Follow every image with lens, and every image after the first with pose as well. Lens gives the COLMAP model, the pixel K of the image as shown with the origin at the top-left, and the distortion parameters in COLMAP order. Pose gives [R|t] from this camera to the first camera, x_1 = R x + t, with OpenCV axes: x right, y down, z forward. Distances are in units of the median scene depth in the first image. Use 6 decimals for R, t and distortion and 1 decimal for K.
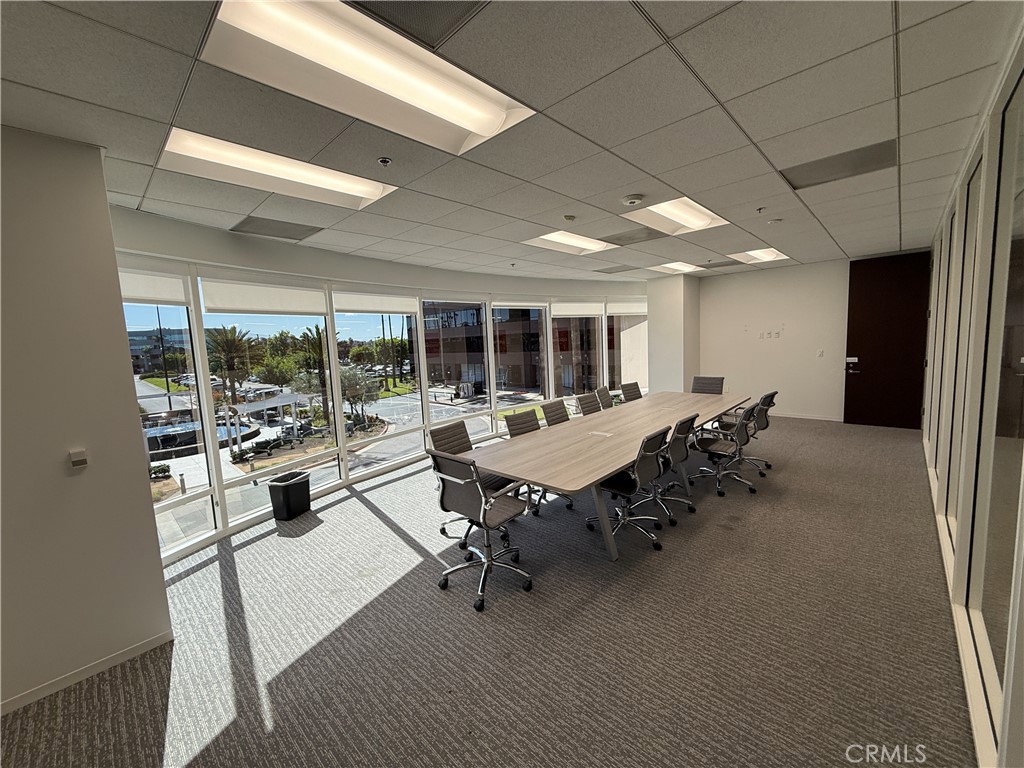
lens RADIAL K [[403.8, 0, 508.5], [0, 403.8, 390.1], [0, 0, 1]] dist [-0.003121, 0.000500]
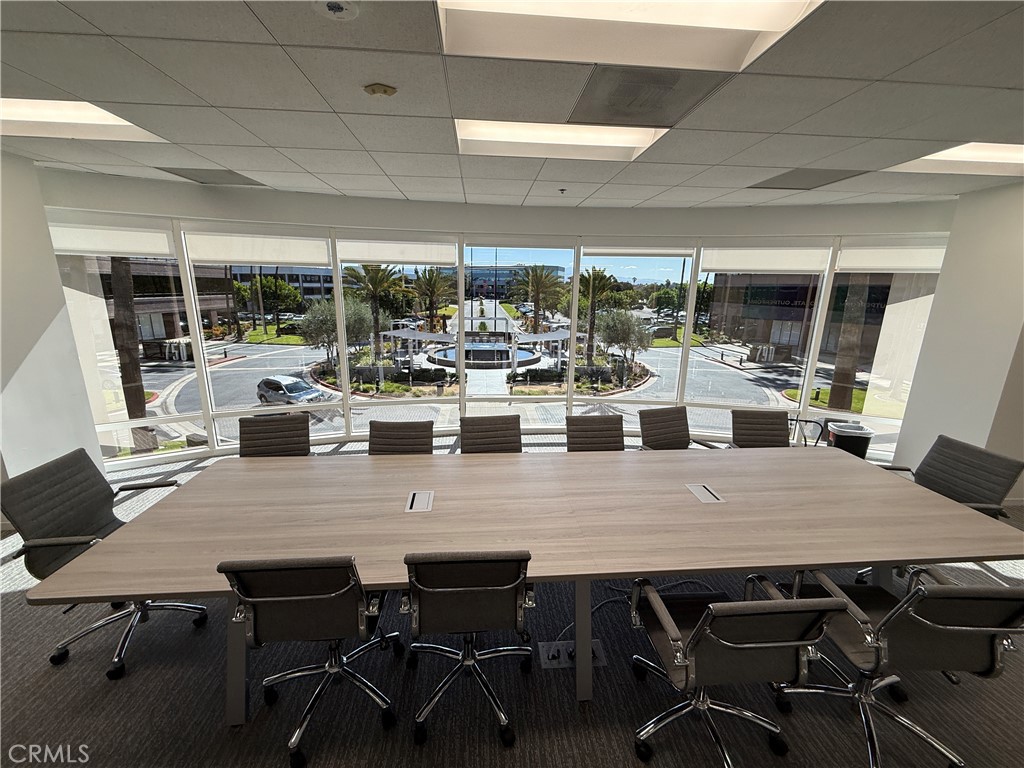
lens RADIAL K [[403.8, 0, 512.2], [0, 403.8, 385.1], [0, 0, 1]] dist [-0.003121, 0.000500]
pose [[0.739405, 0.217158, -0.637277, 0.096276], [-0.134213, 0.975098, 0.176551, -0.024655], [0.659747, -0.045012, 0.750138, 0.100592]]
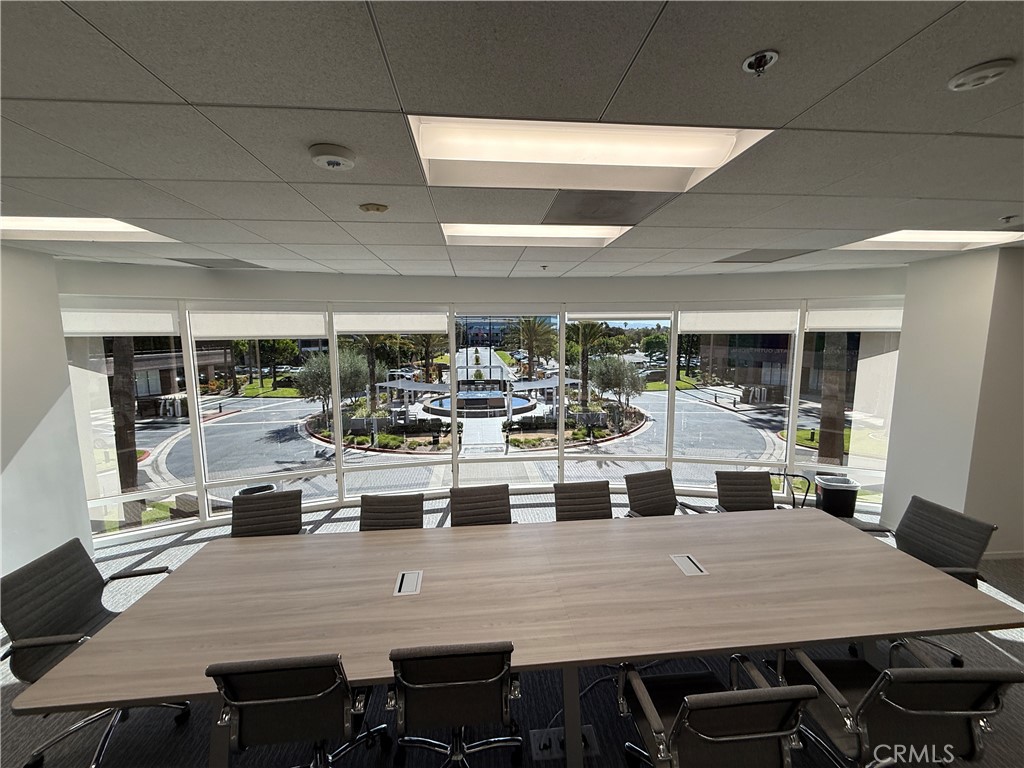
lens RADIAL K [[403.8, 0, 512.0], [0, 403.8, 385.2], [0, 0, 1]] dist [-0.003121, 0.000500]
pose [[0.749393, 0.124908, -0.650237, 0.100307], [-0.109478, 0.991903, 0.064368, -0.032824], [0.653012, 0.022950, 0.757000, 0.098697]]
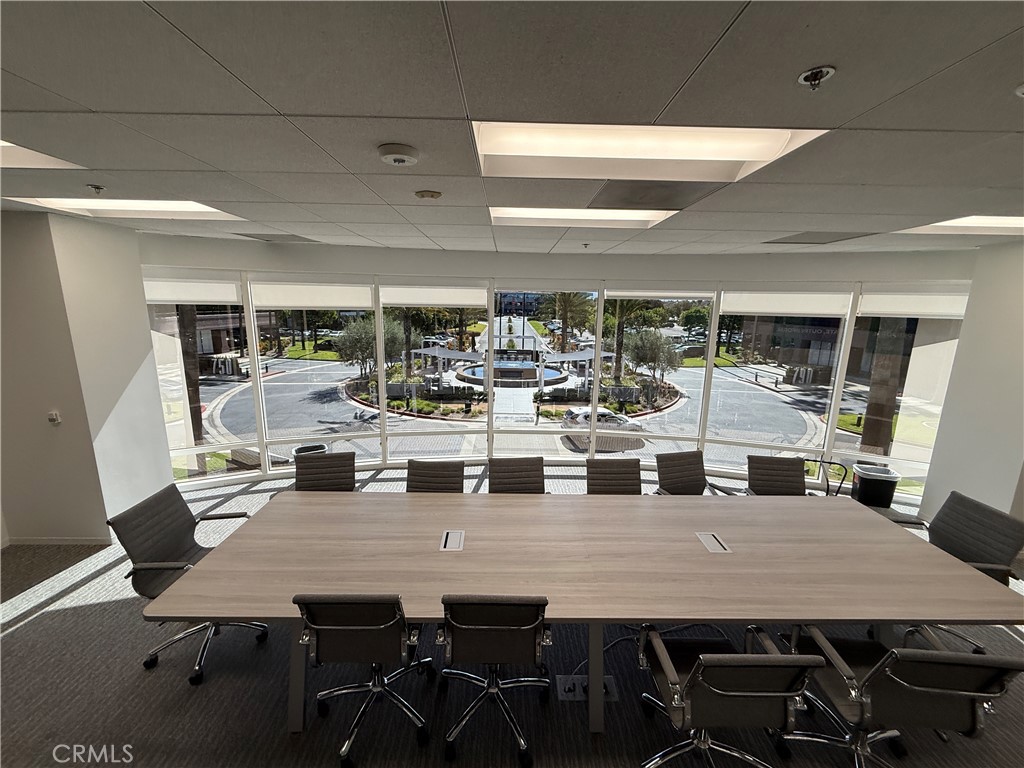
lens RADIAL K [[403.8, 0, 511.1], [0, 403.8, 384.2], [0, 0, 1]] dist [-0.003121, 0.000500]
pose [[0.689681, 0.200070, -0.695926, 0.102201], [-0.137731, 0.979772, 0.145177, -0.035412], [0.710894, -0.004275, 0.703286, 0.092939]]
